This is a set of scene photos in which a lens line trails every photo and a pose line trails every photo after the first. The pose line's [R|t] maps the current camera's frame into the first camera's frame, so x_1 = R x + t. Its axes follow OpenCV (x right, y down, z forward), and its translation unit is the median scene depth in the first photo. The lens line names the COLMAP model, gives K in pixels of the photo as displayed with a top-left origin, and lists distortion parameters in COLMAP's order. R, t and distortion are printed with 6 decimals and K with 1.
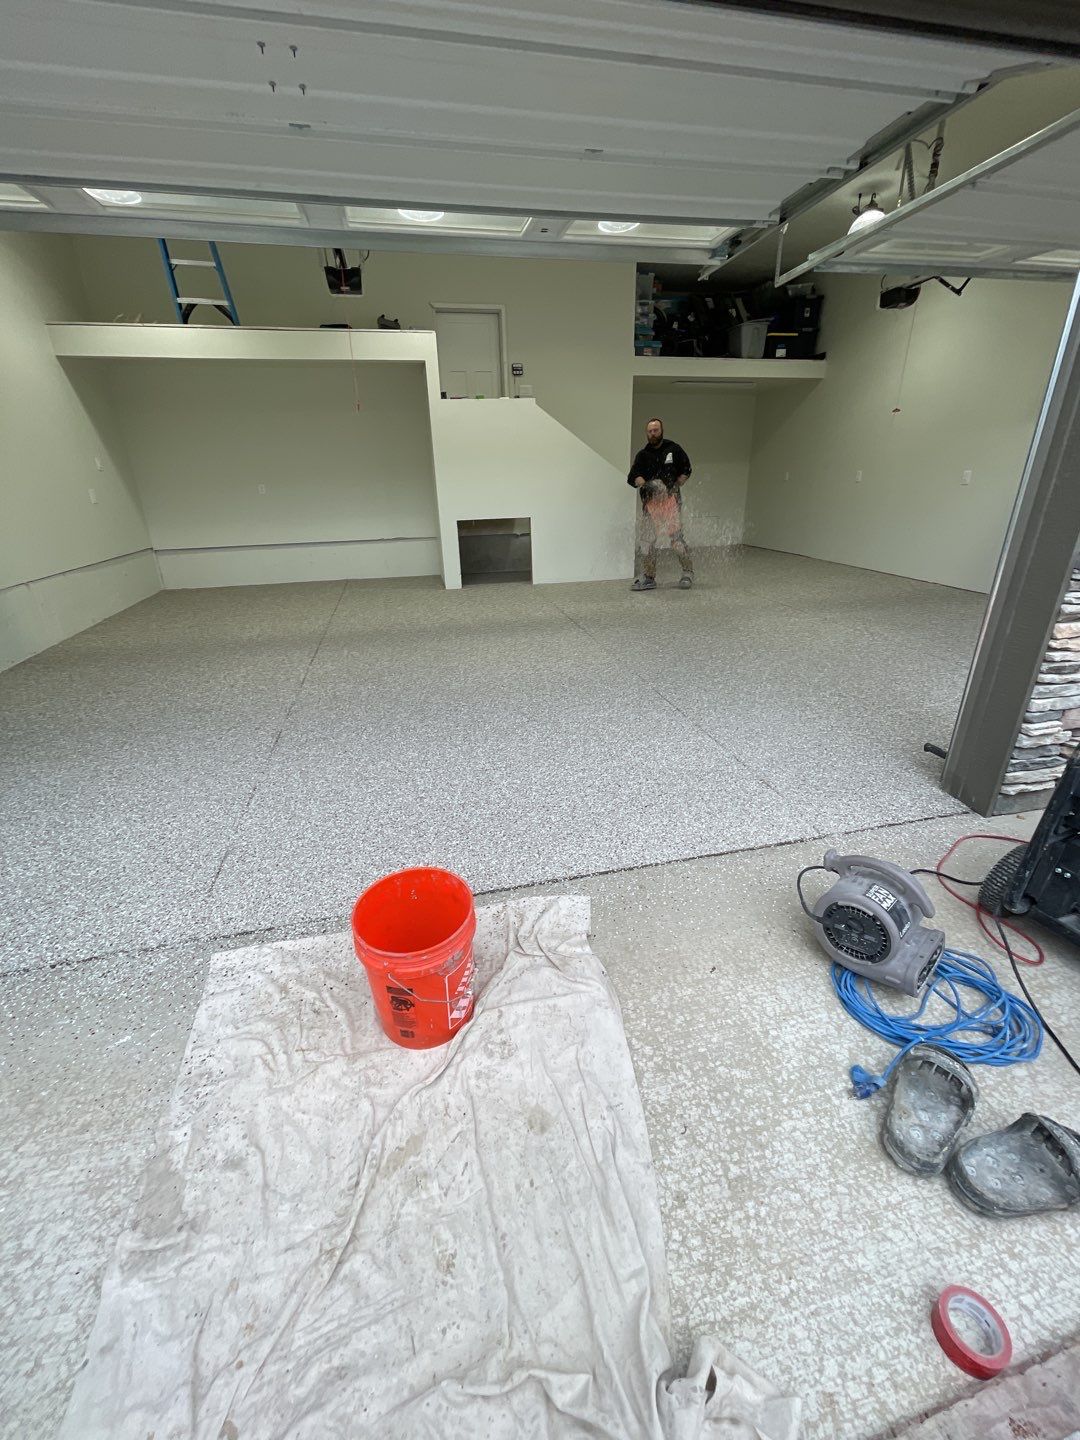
lens RADIAL K [[571.9, 0, 538.8], [0, 571.9, 718.0], [0, 0, 1]] dist [-0.000487, -0.001616]
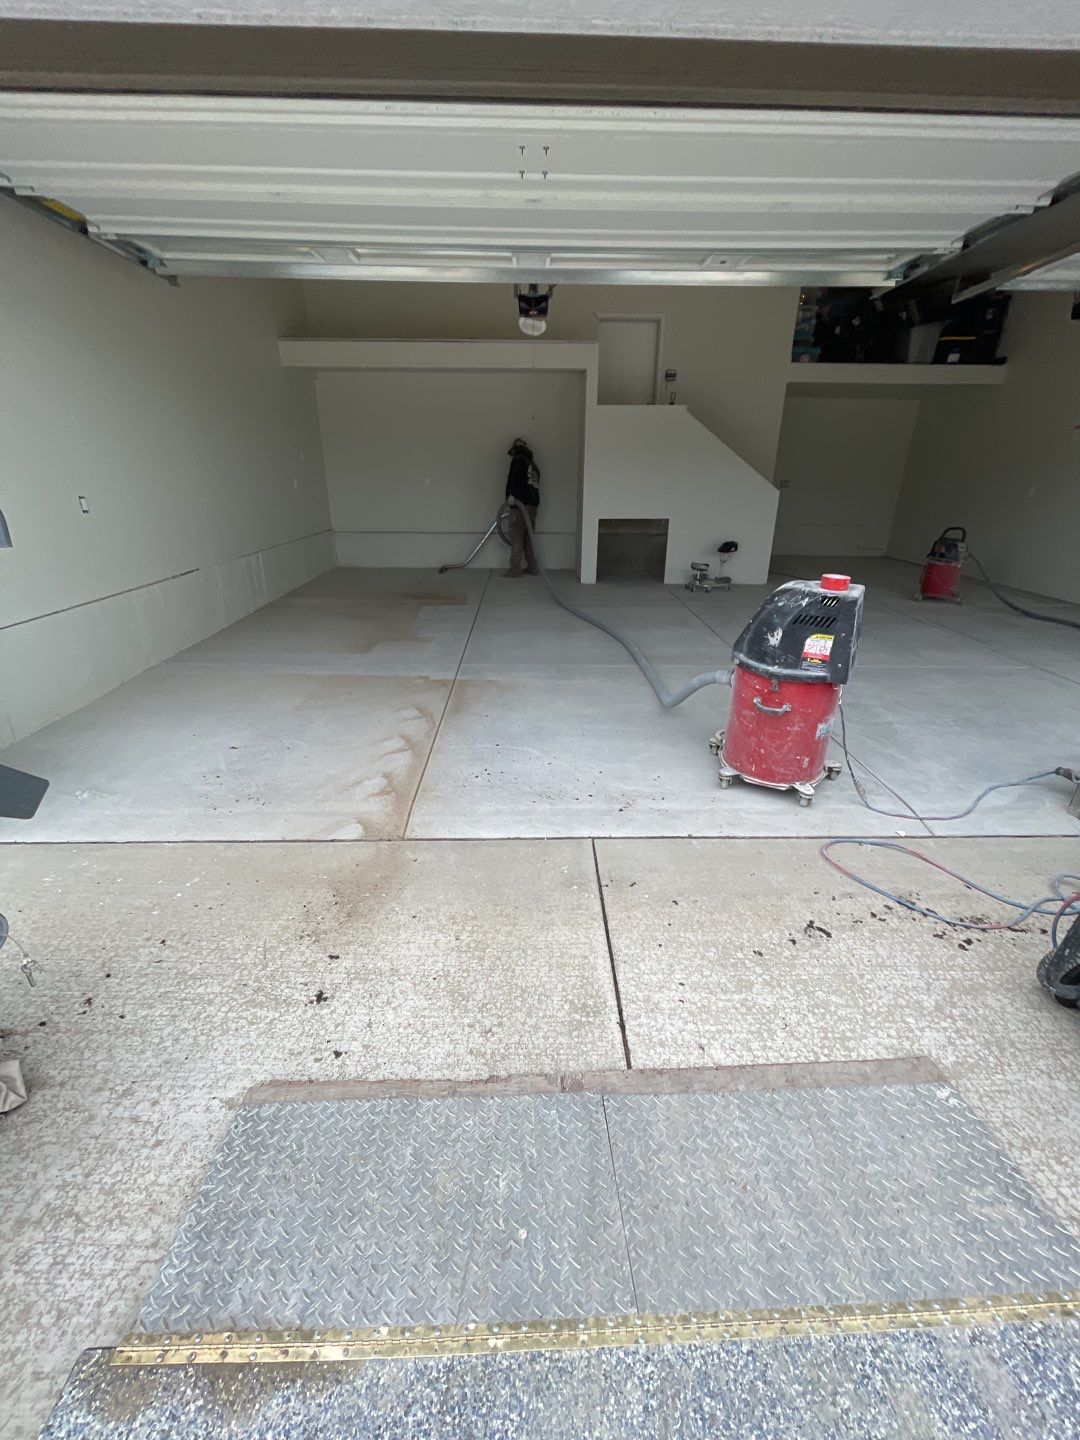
lens RADIAL K [[571.9, 0, 541.4], [0, 571.9, 717.1], [0, 0, 1]] dist [-0.000487, -0.001616]
pose [[0.979242, 0.106319, -0.172575, -0.046656], [-0.104939, 0.994331, 0.017129, 0.026397], [0.173418, 0.001336, 0.984847, -0.125099]]
